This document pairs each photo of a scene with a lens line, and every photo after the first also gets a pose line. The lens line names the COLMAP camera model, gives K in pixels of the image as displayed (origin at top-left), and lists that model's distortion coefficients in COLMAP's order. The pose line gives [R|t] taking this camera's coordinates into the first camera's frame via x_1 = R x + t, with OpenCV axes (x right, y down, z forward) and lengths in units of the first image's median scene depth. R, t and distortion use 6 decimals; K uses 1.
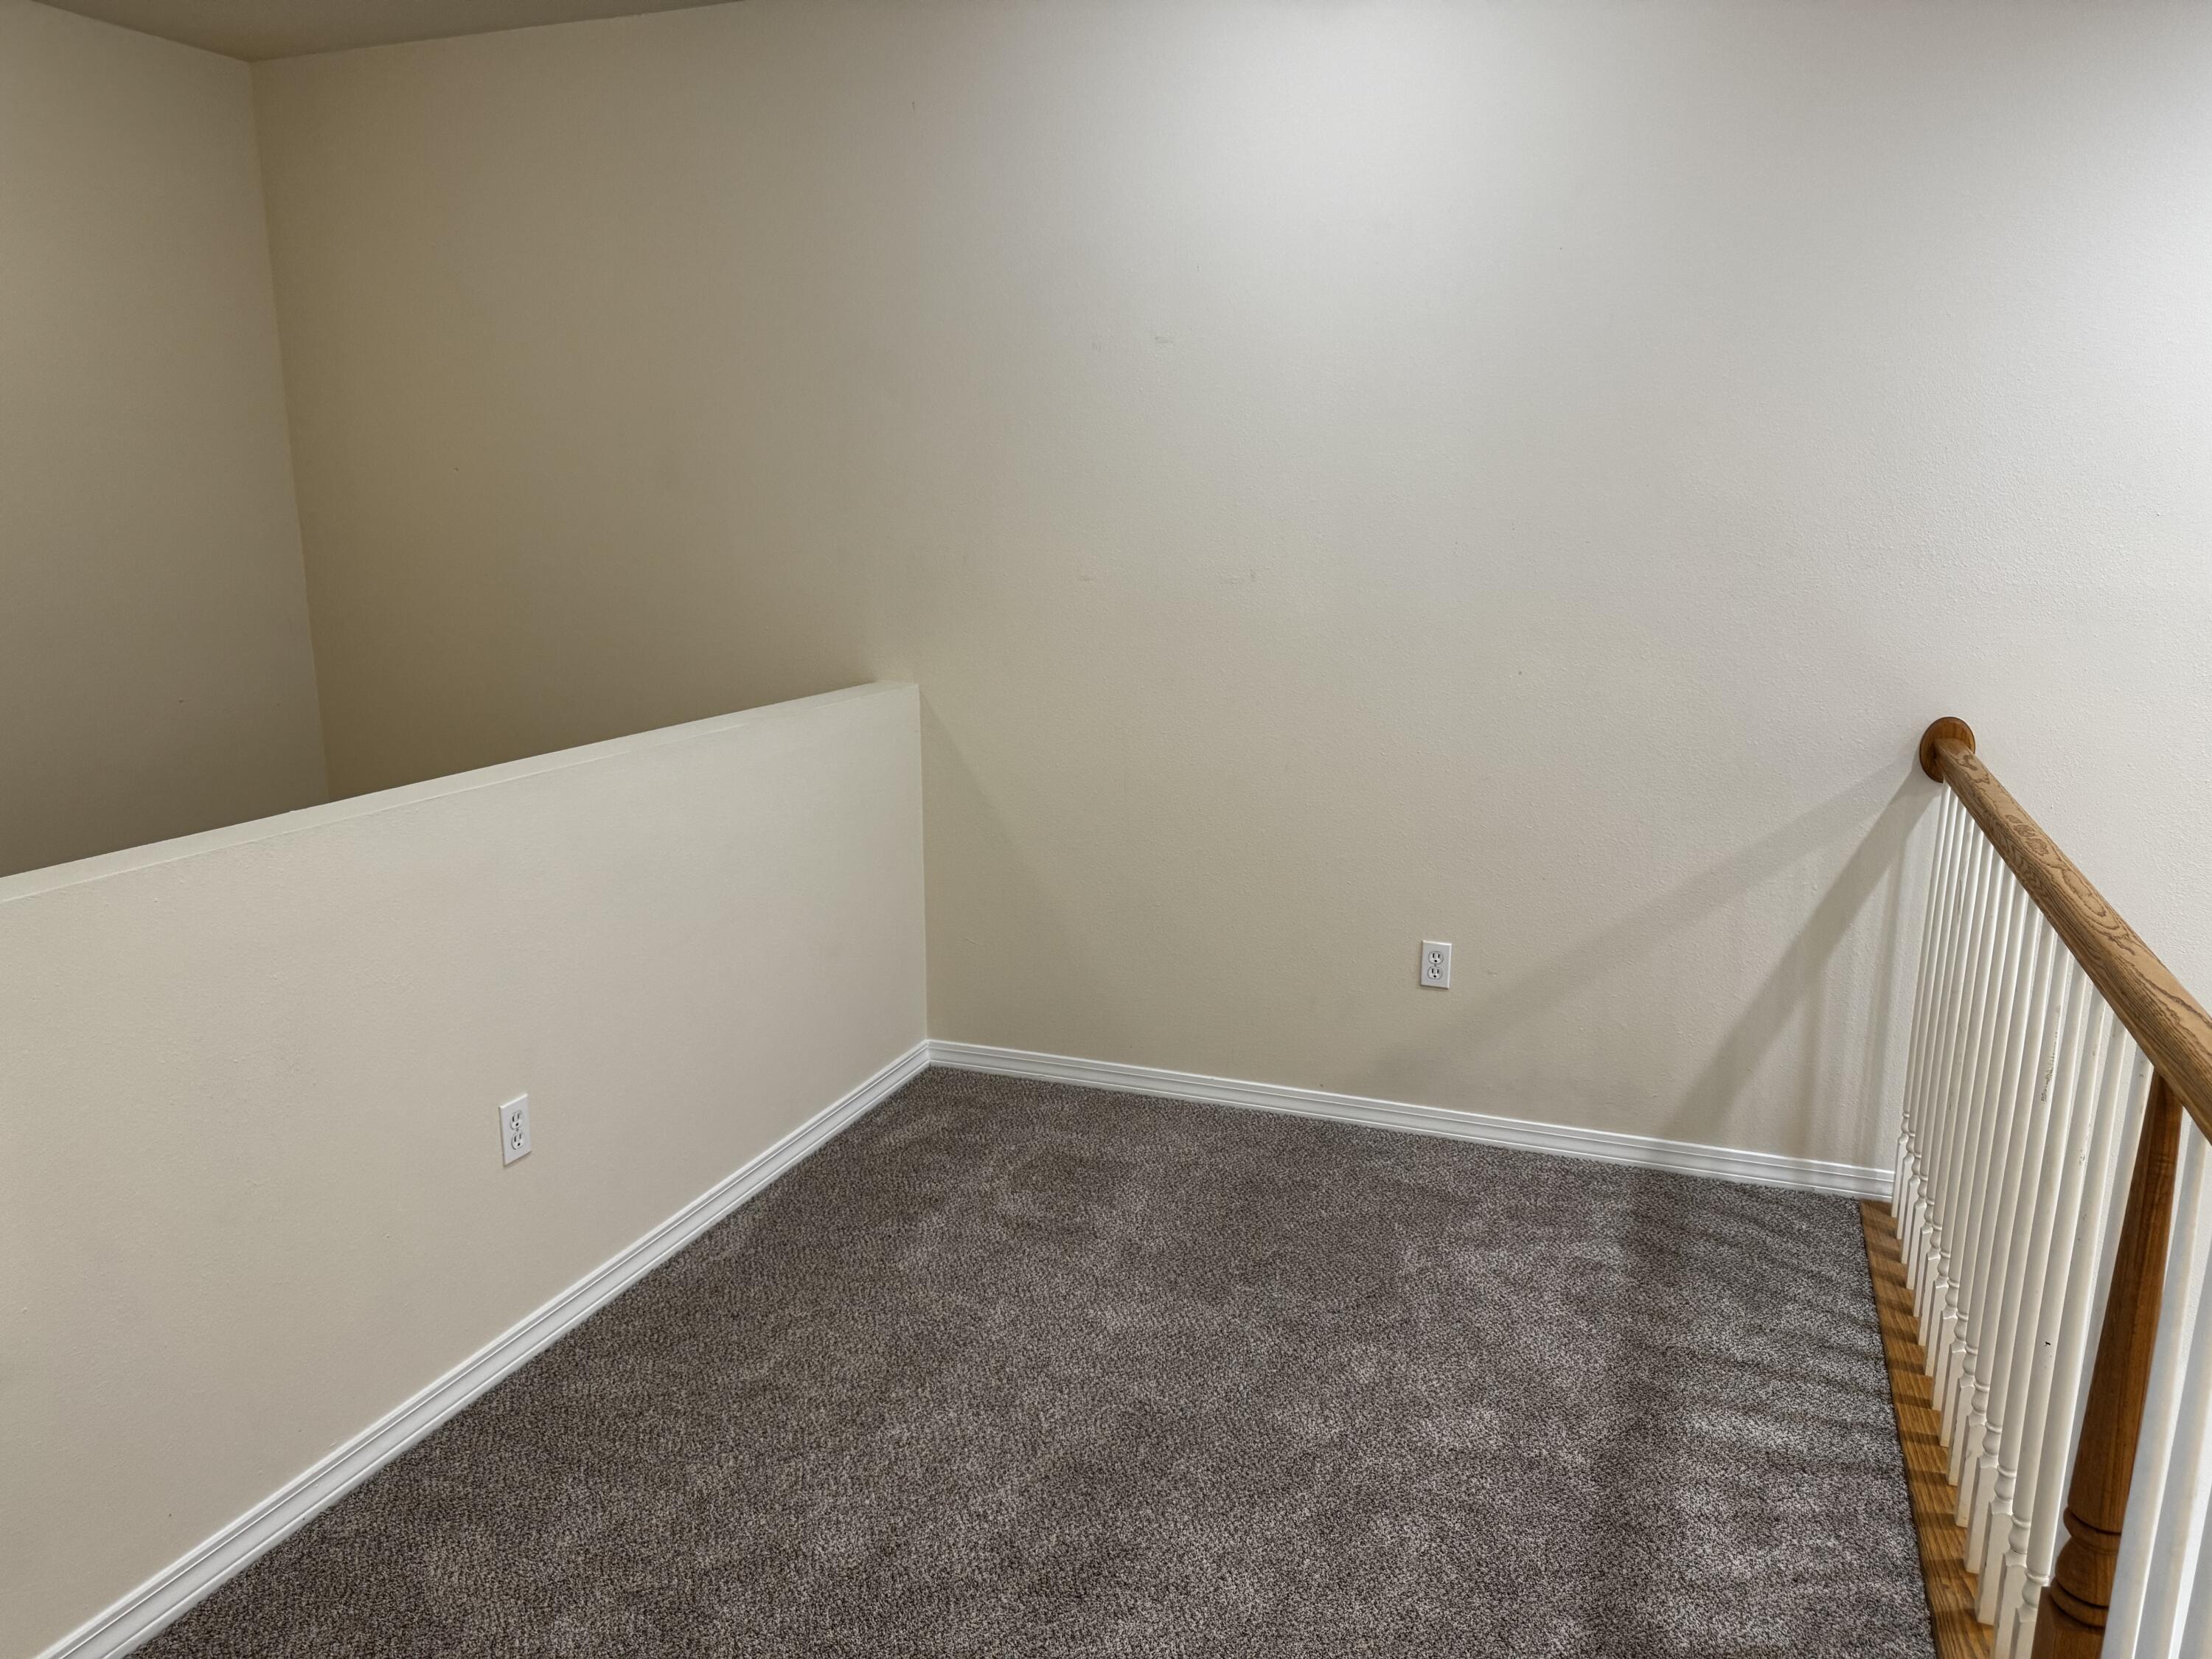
lens RADIAL K [[1568.2, 0, 1099.3], [0, 1568.2, 844.1], [0, 0, 1]] dist [0.112626, -0.156096]
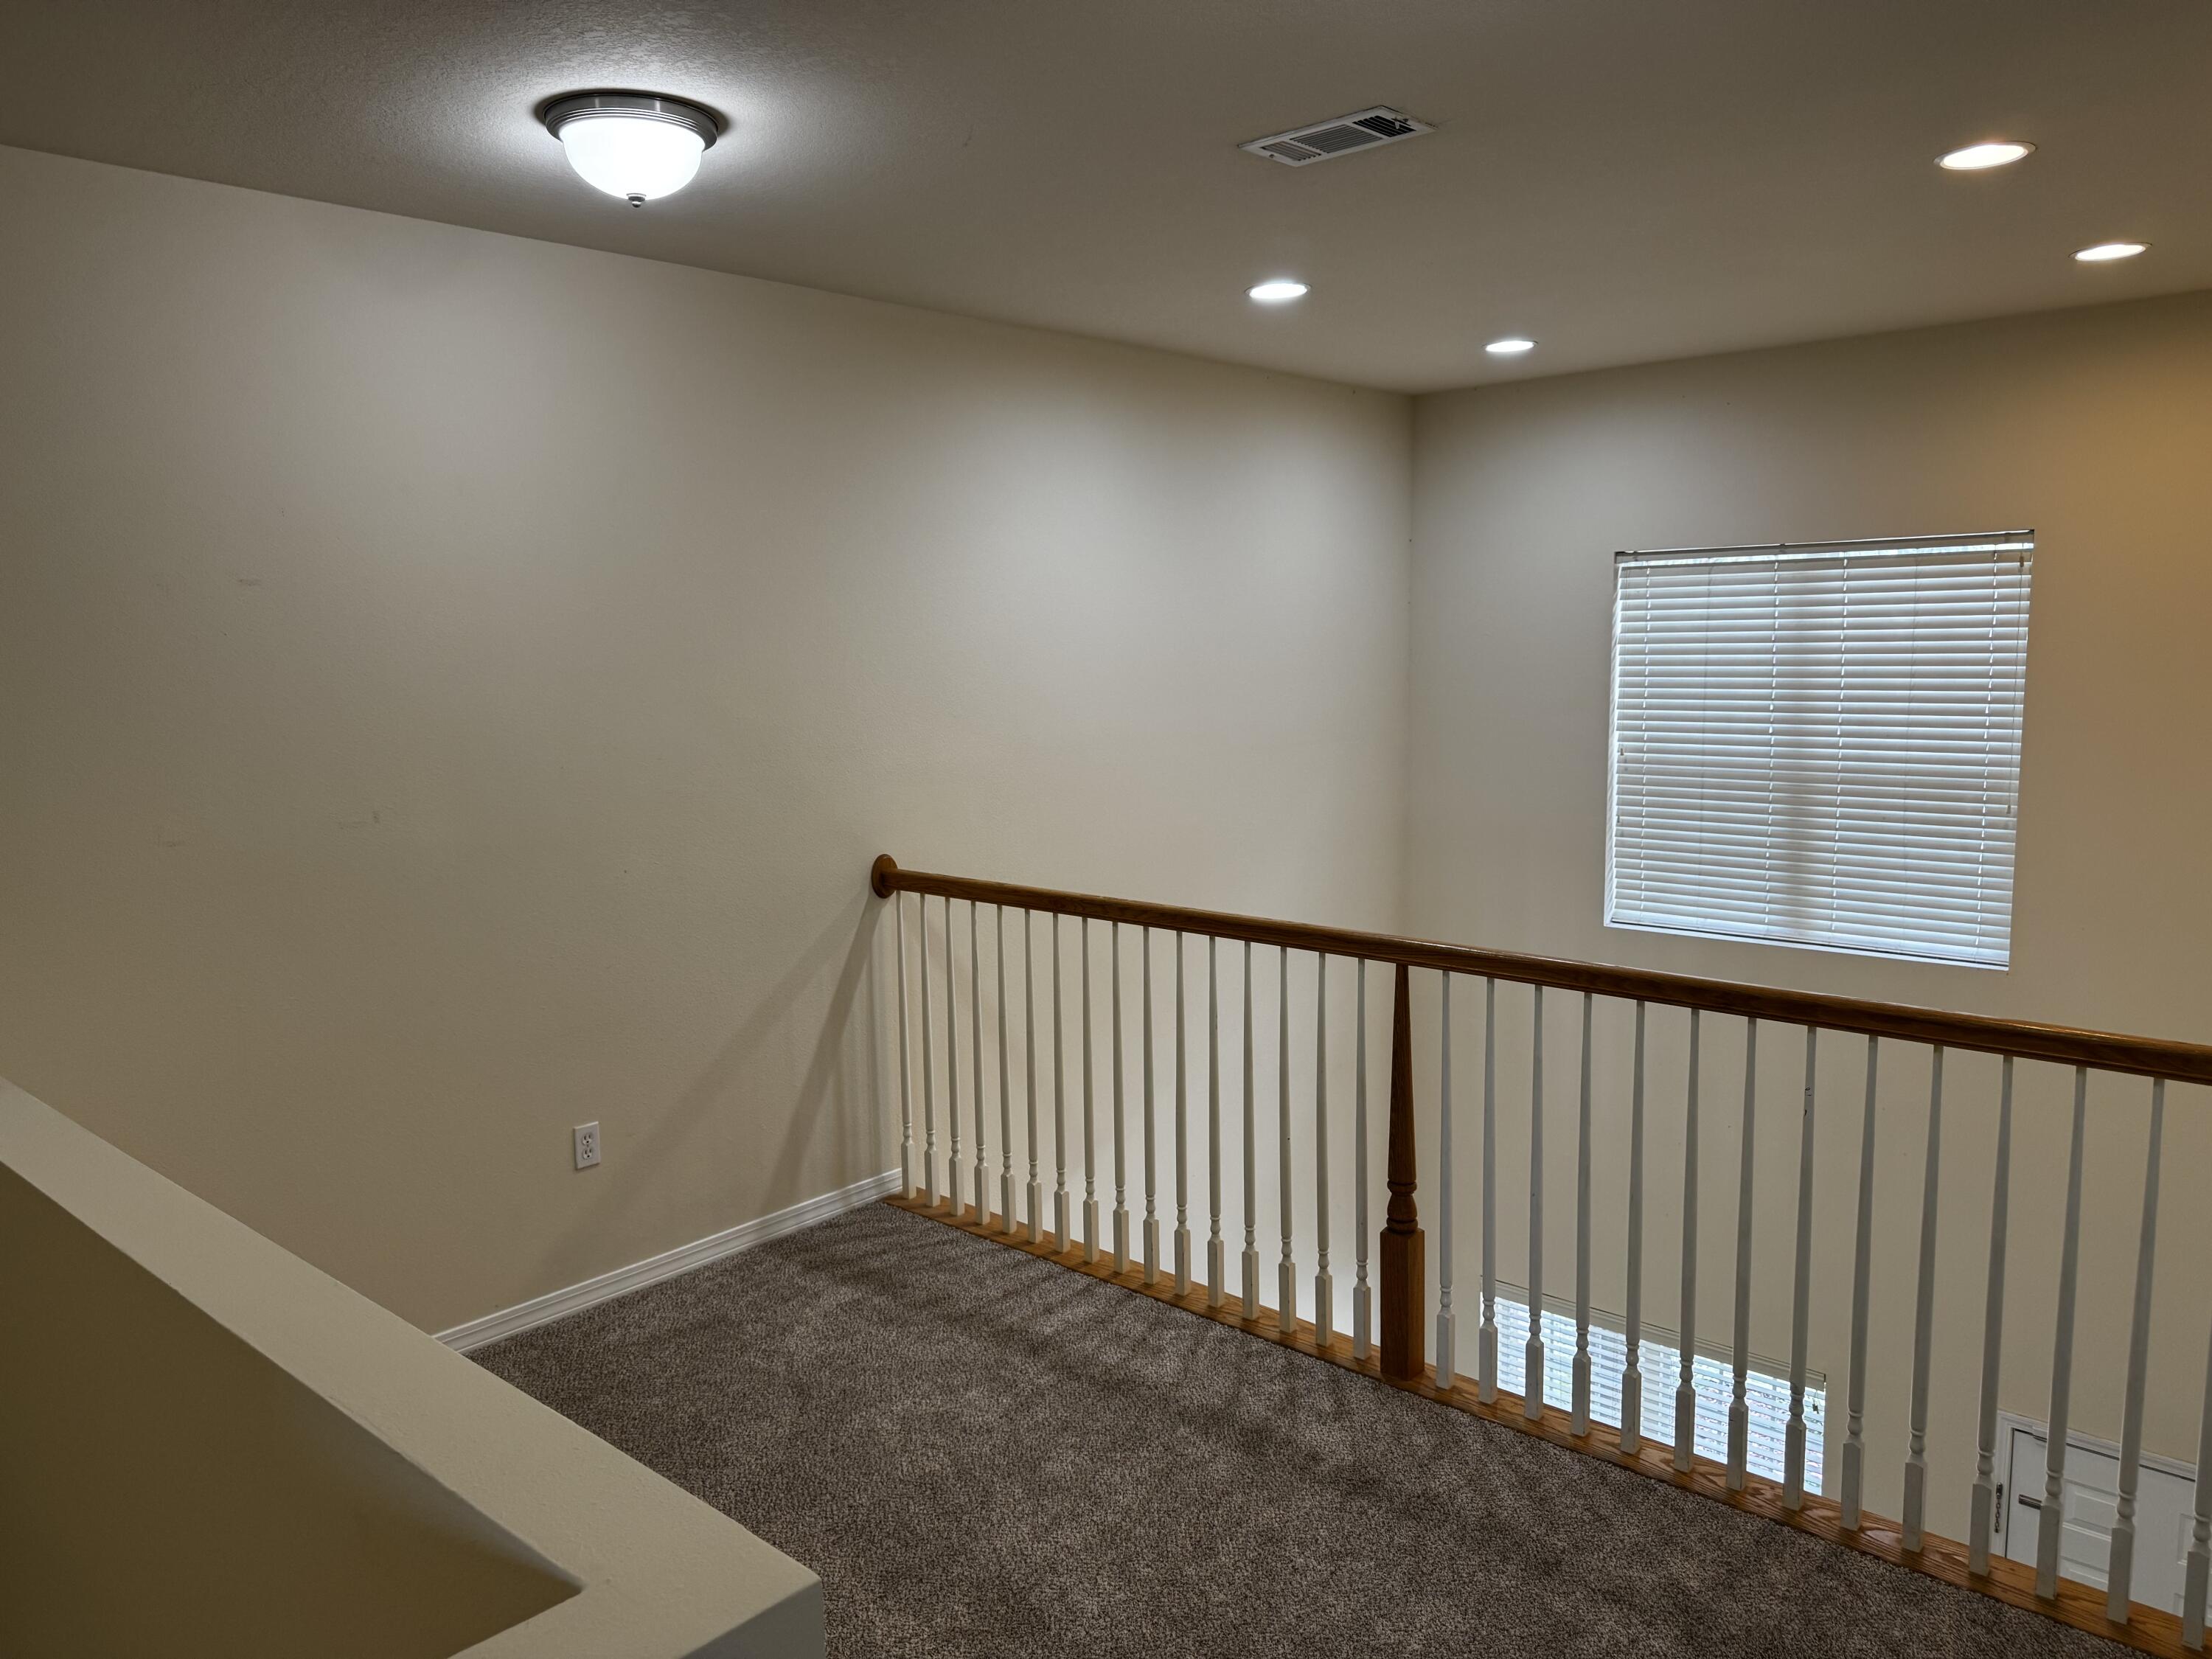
lens RADIAL K [[1568.2, 0, 1099.3], [0, 1568.2, 844.1], [0, 0, 1]] dist [0.112626, -0.156096]
pose [[0.350829, -0.130388, 0.927317, -0.707809], [0.229894, 0.971946, 0.049688, -0.107305], [-0.907782, 0.195753, 0.370963, 0.247327]]
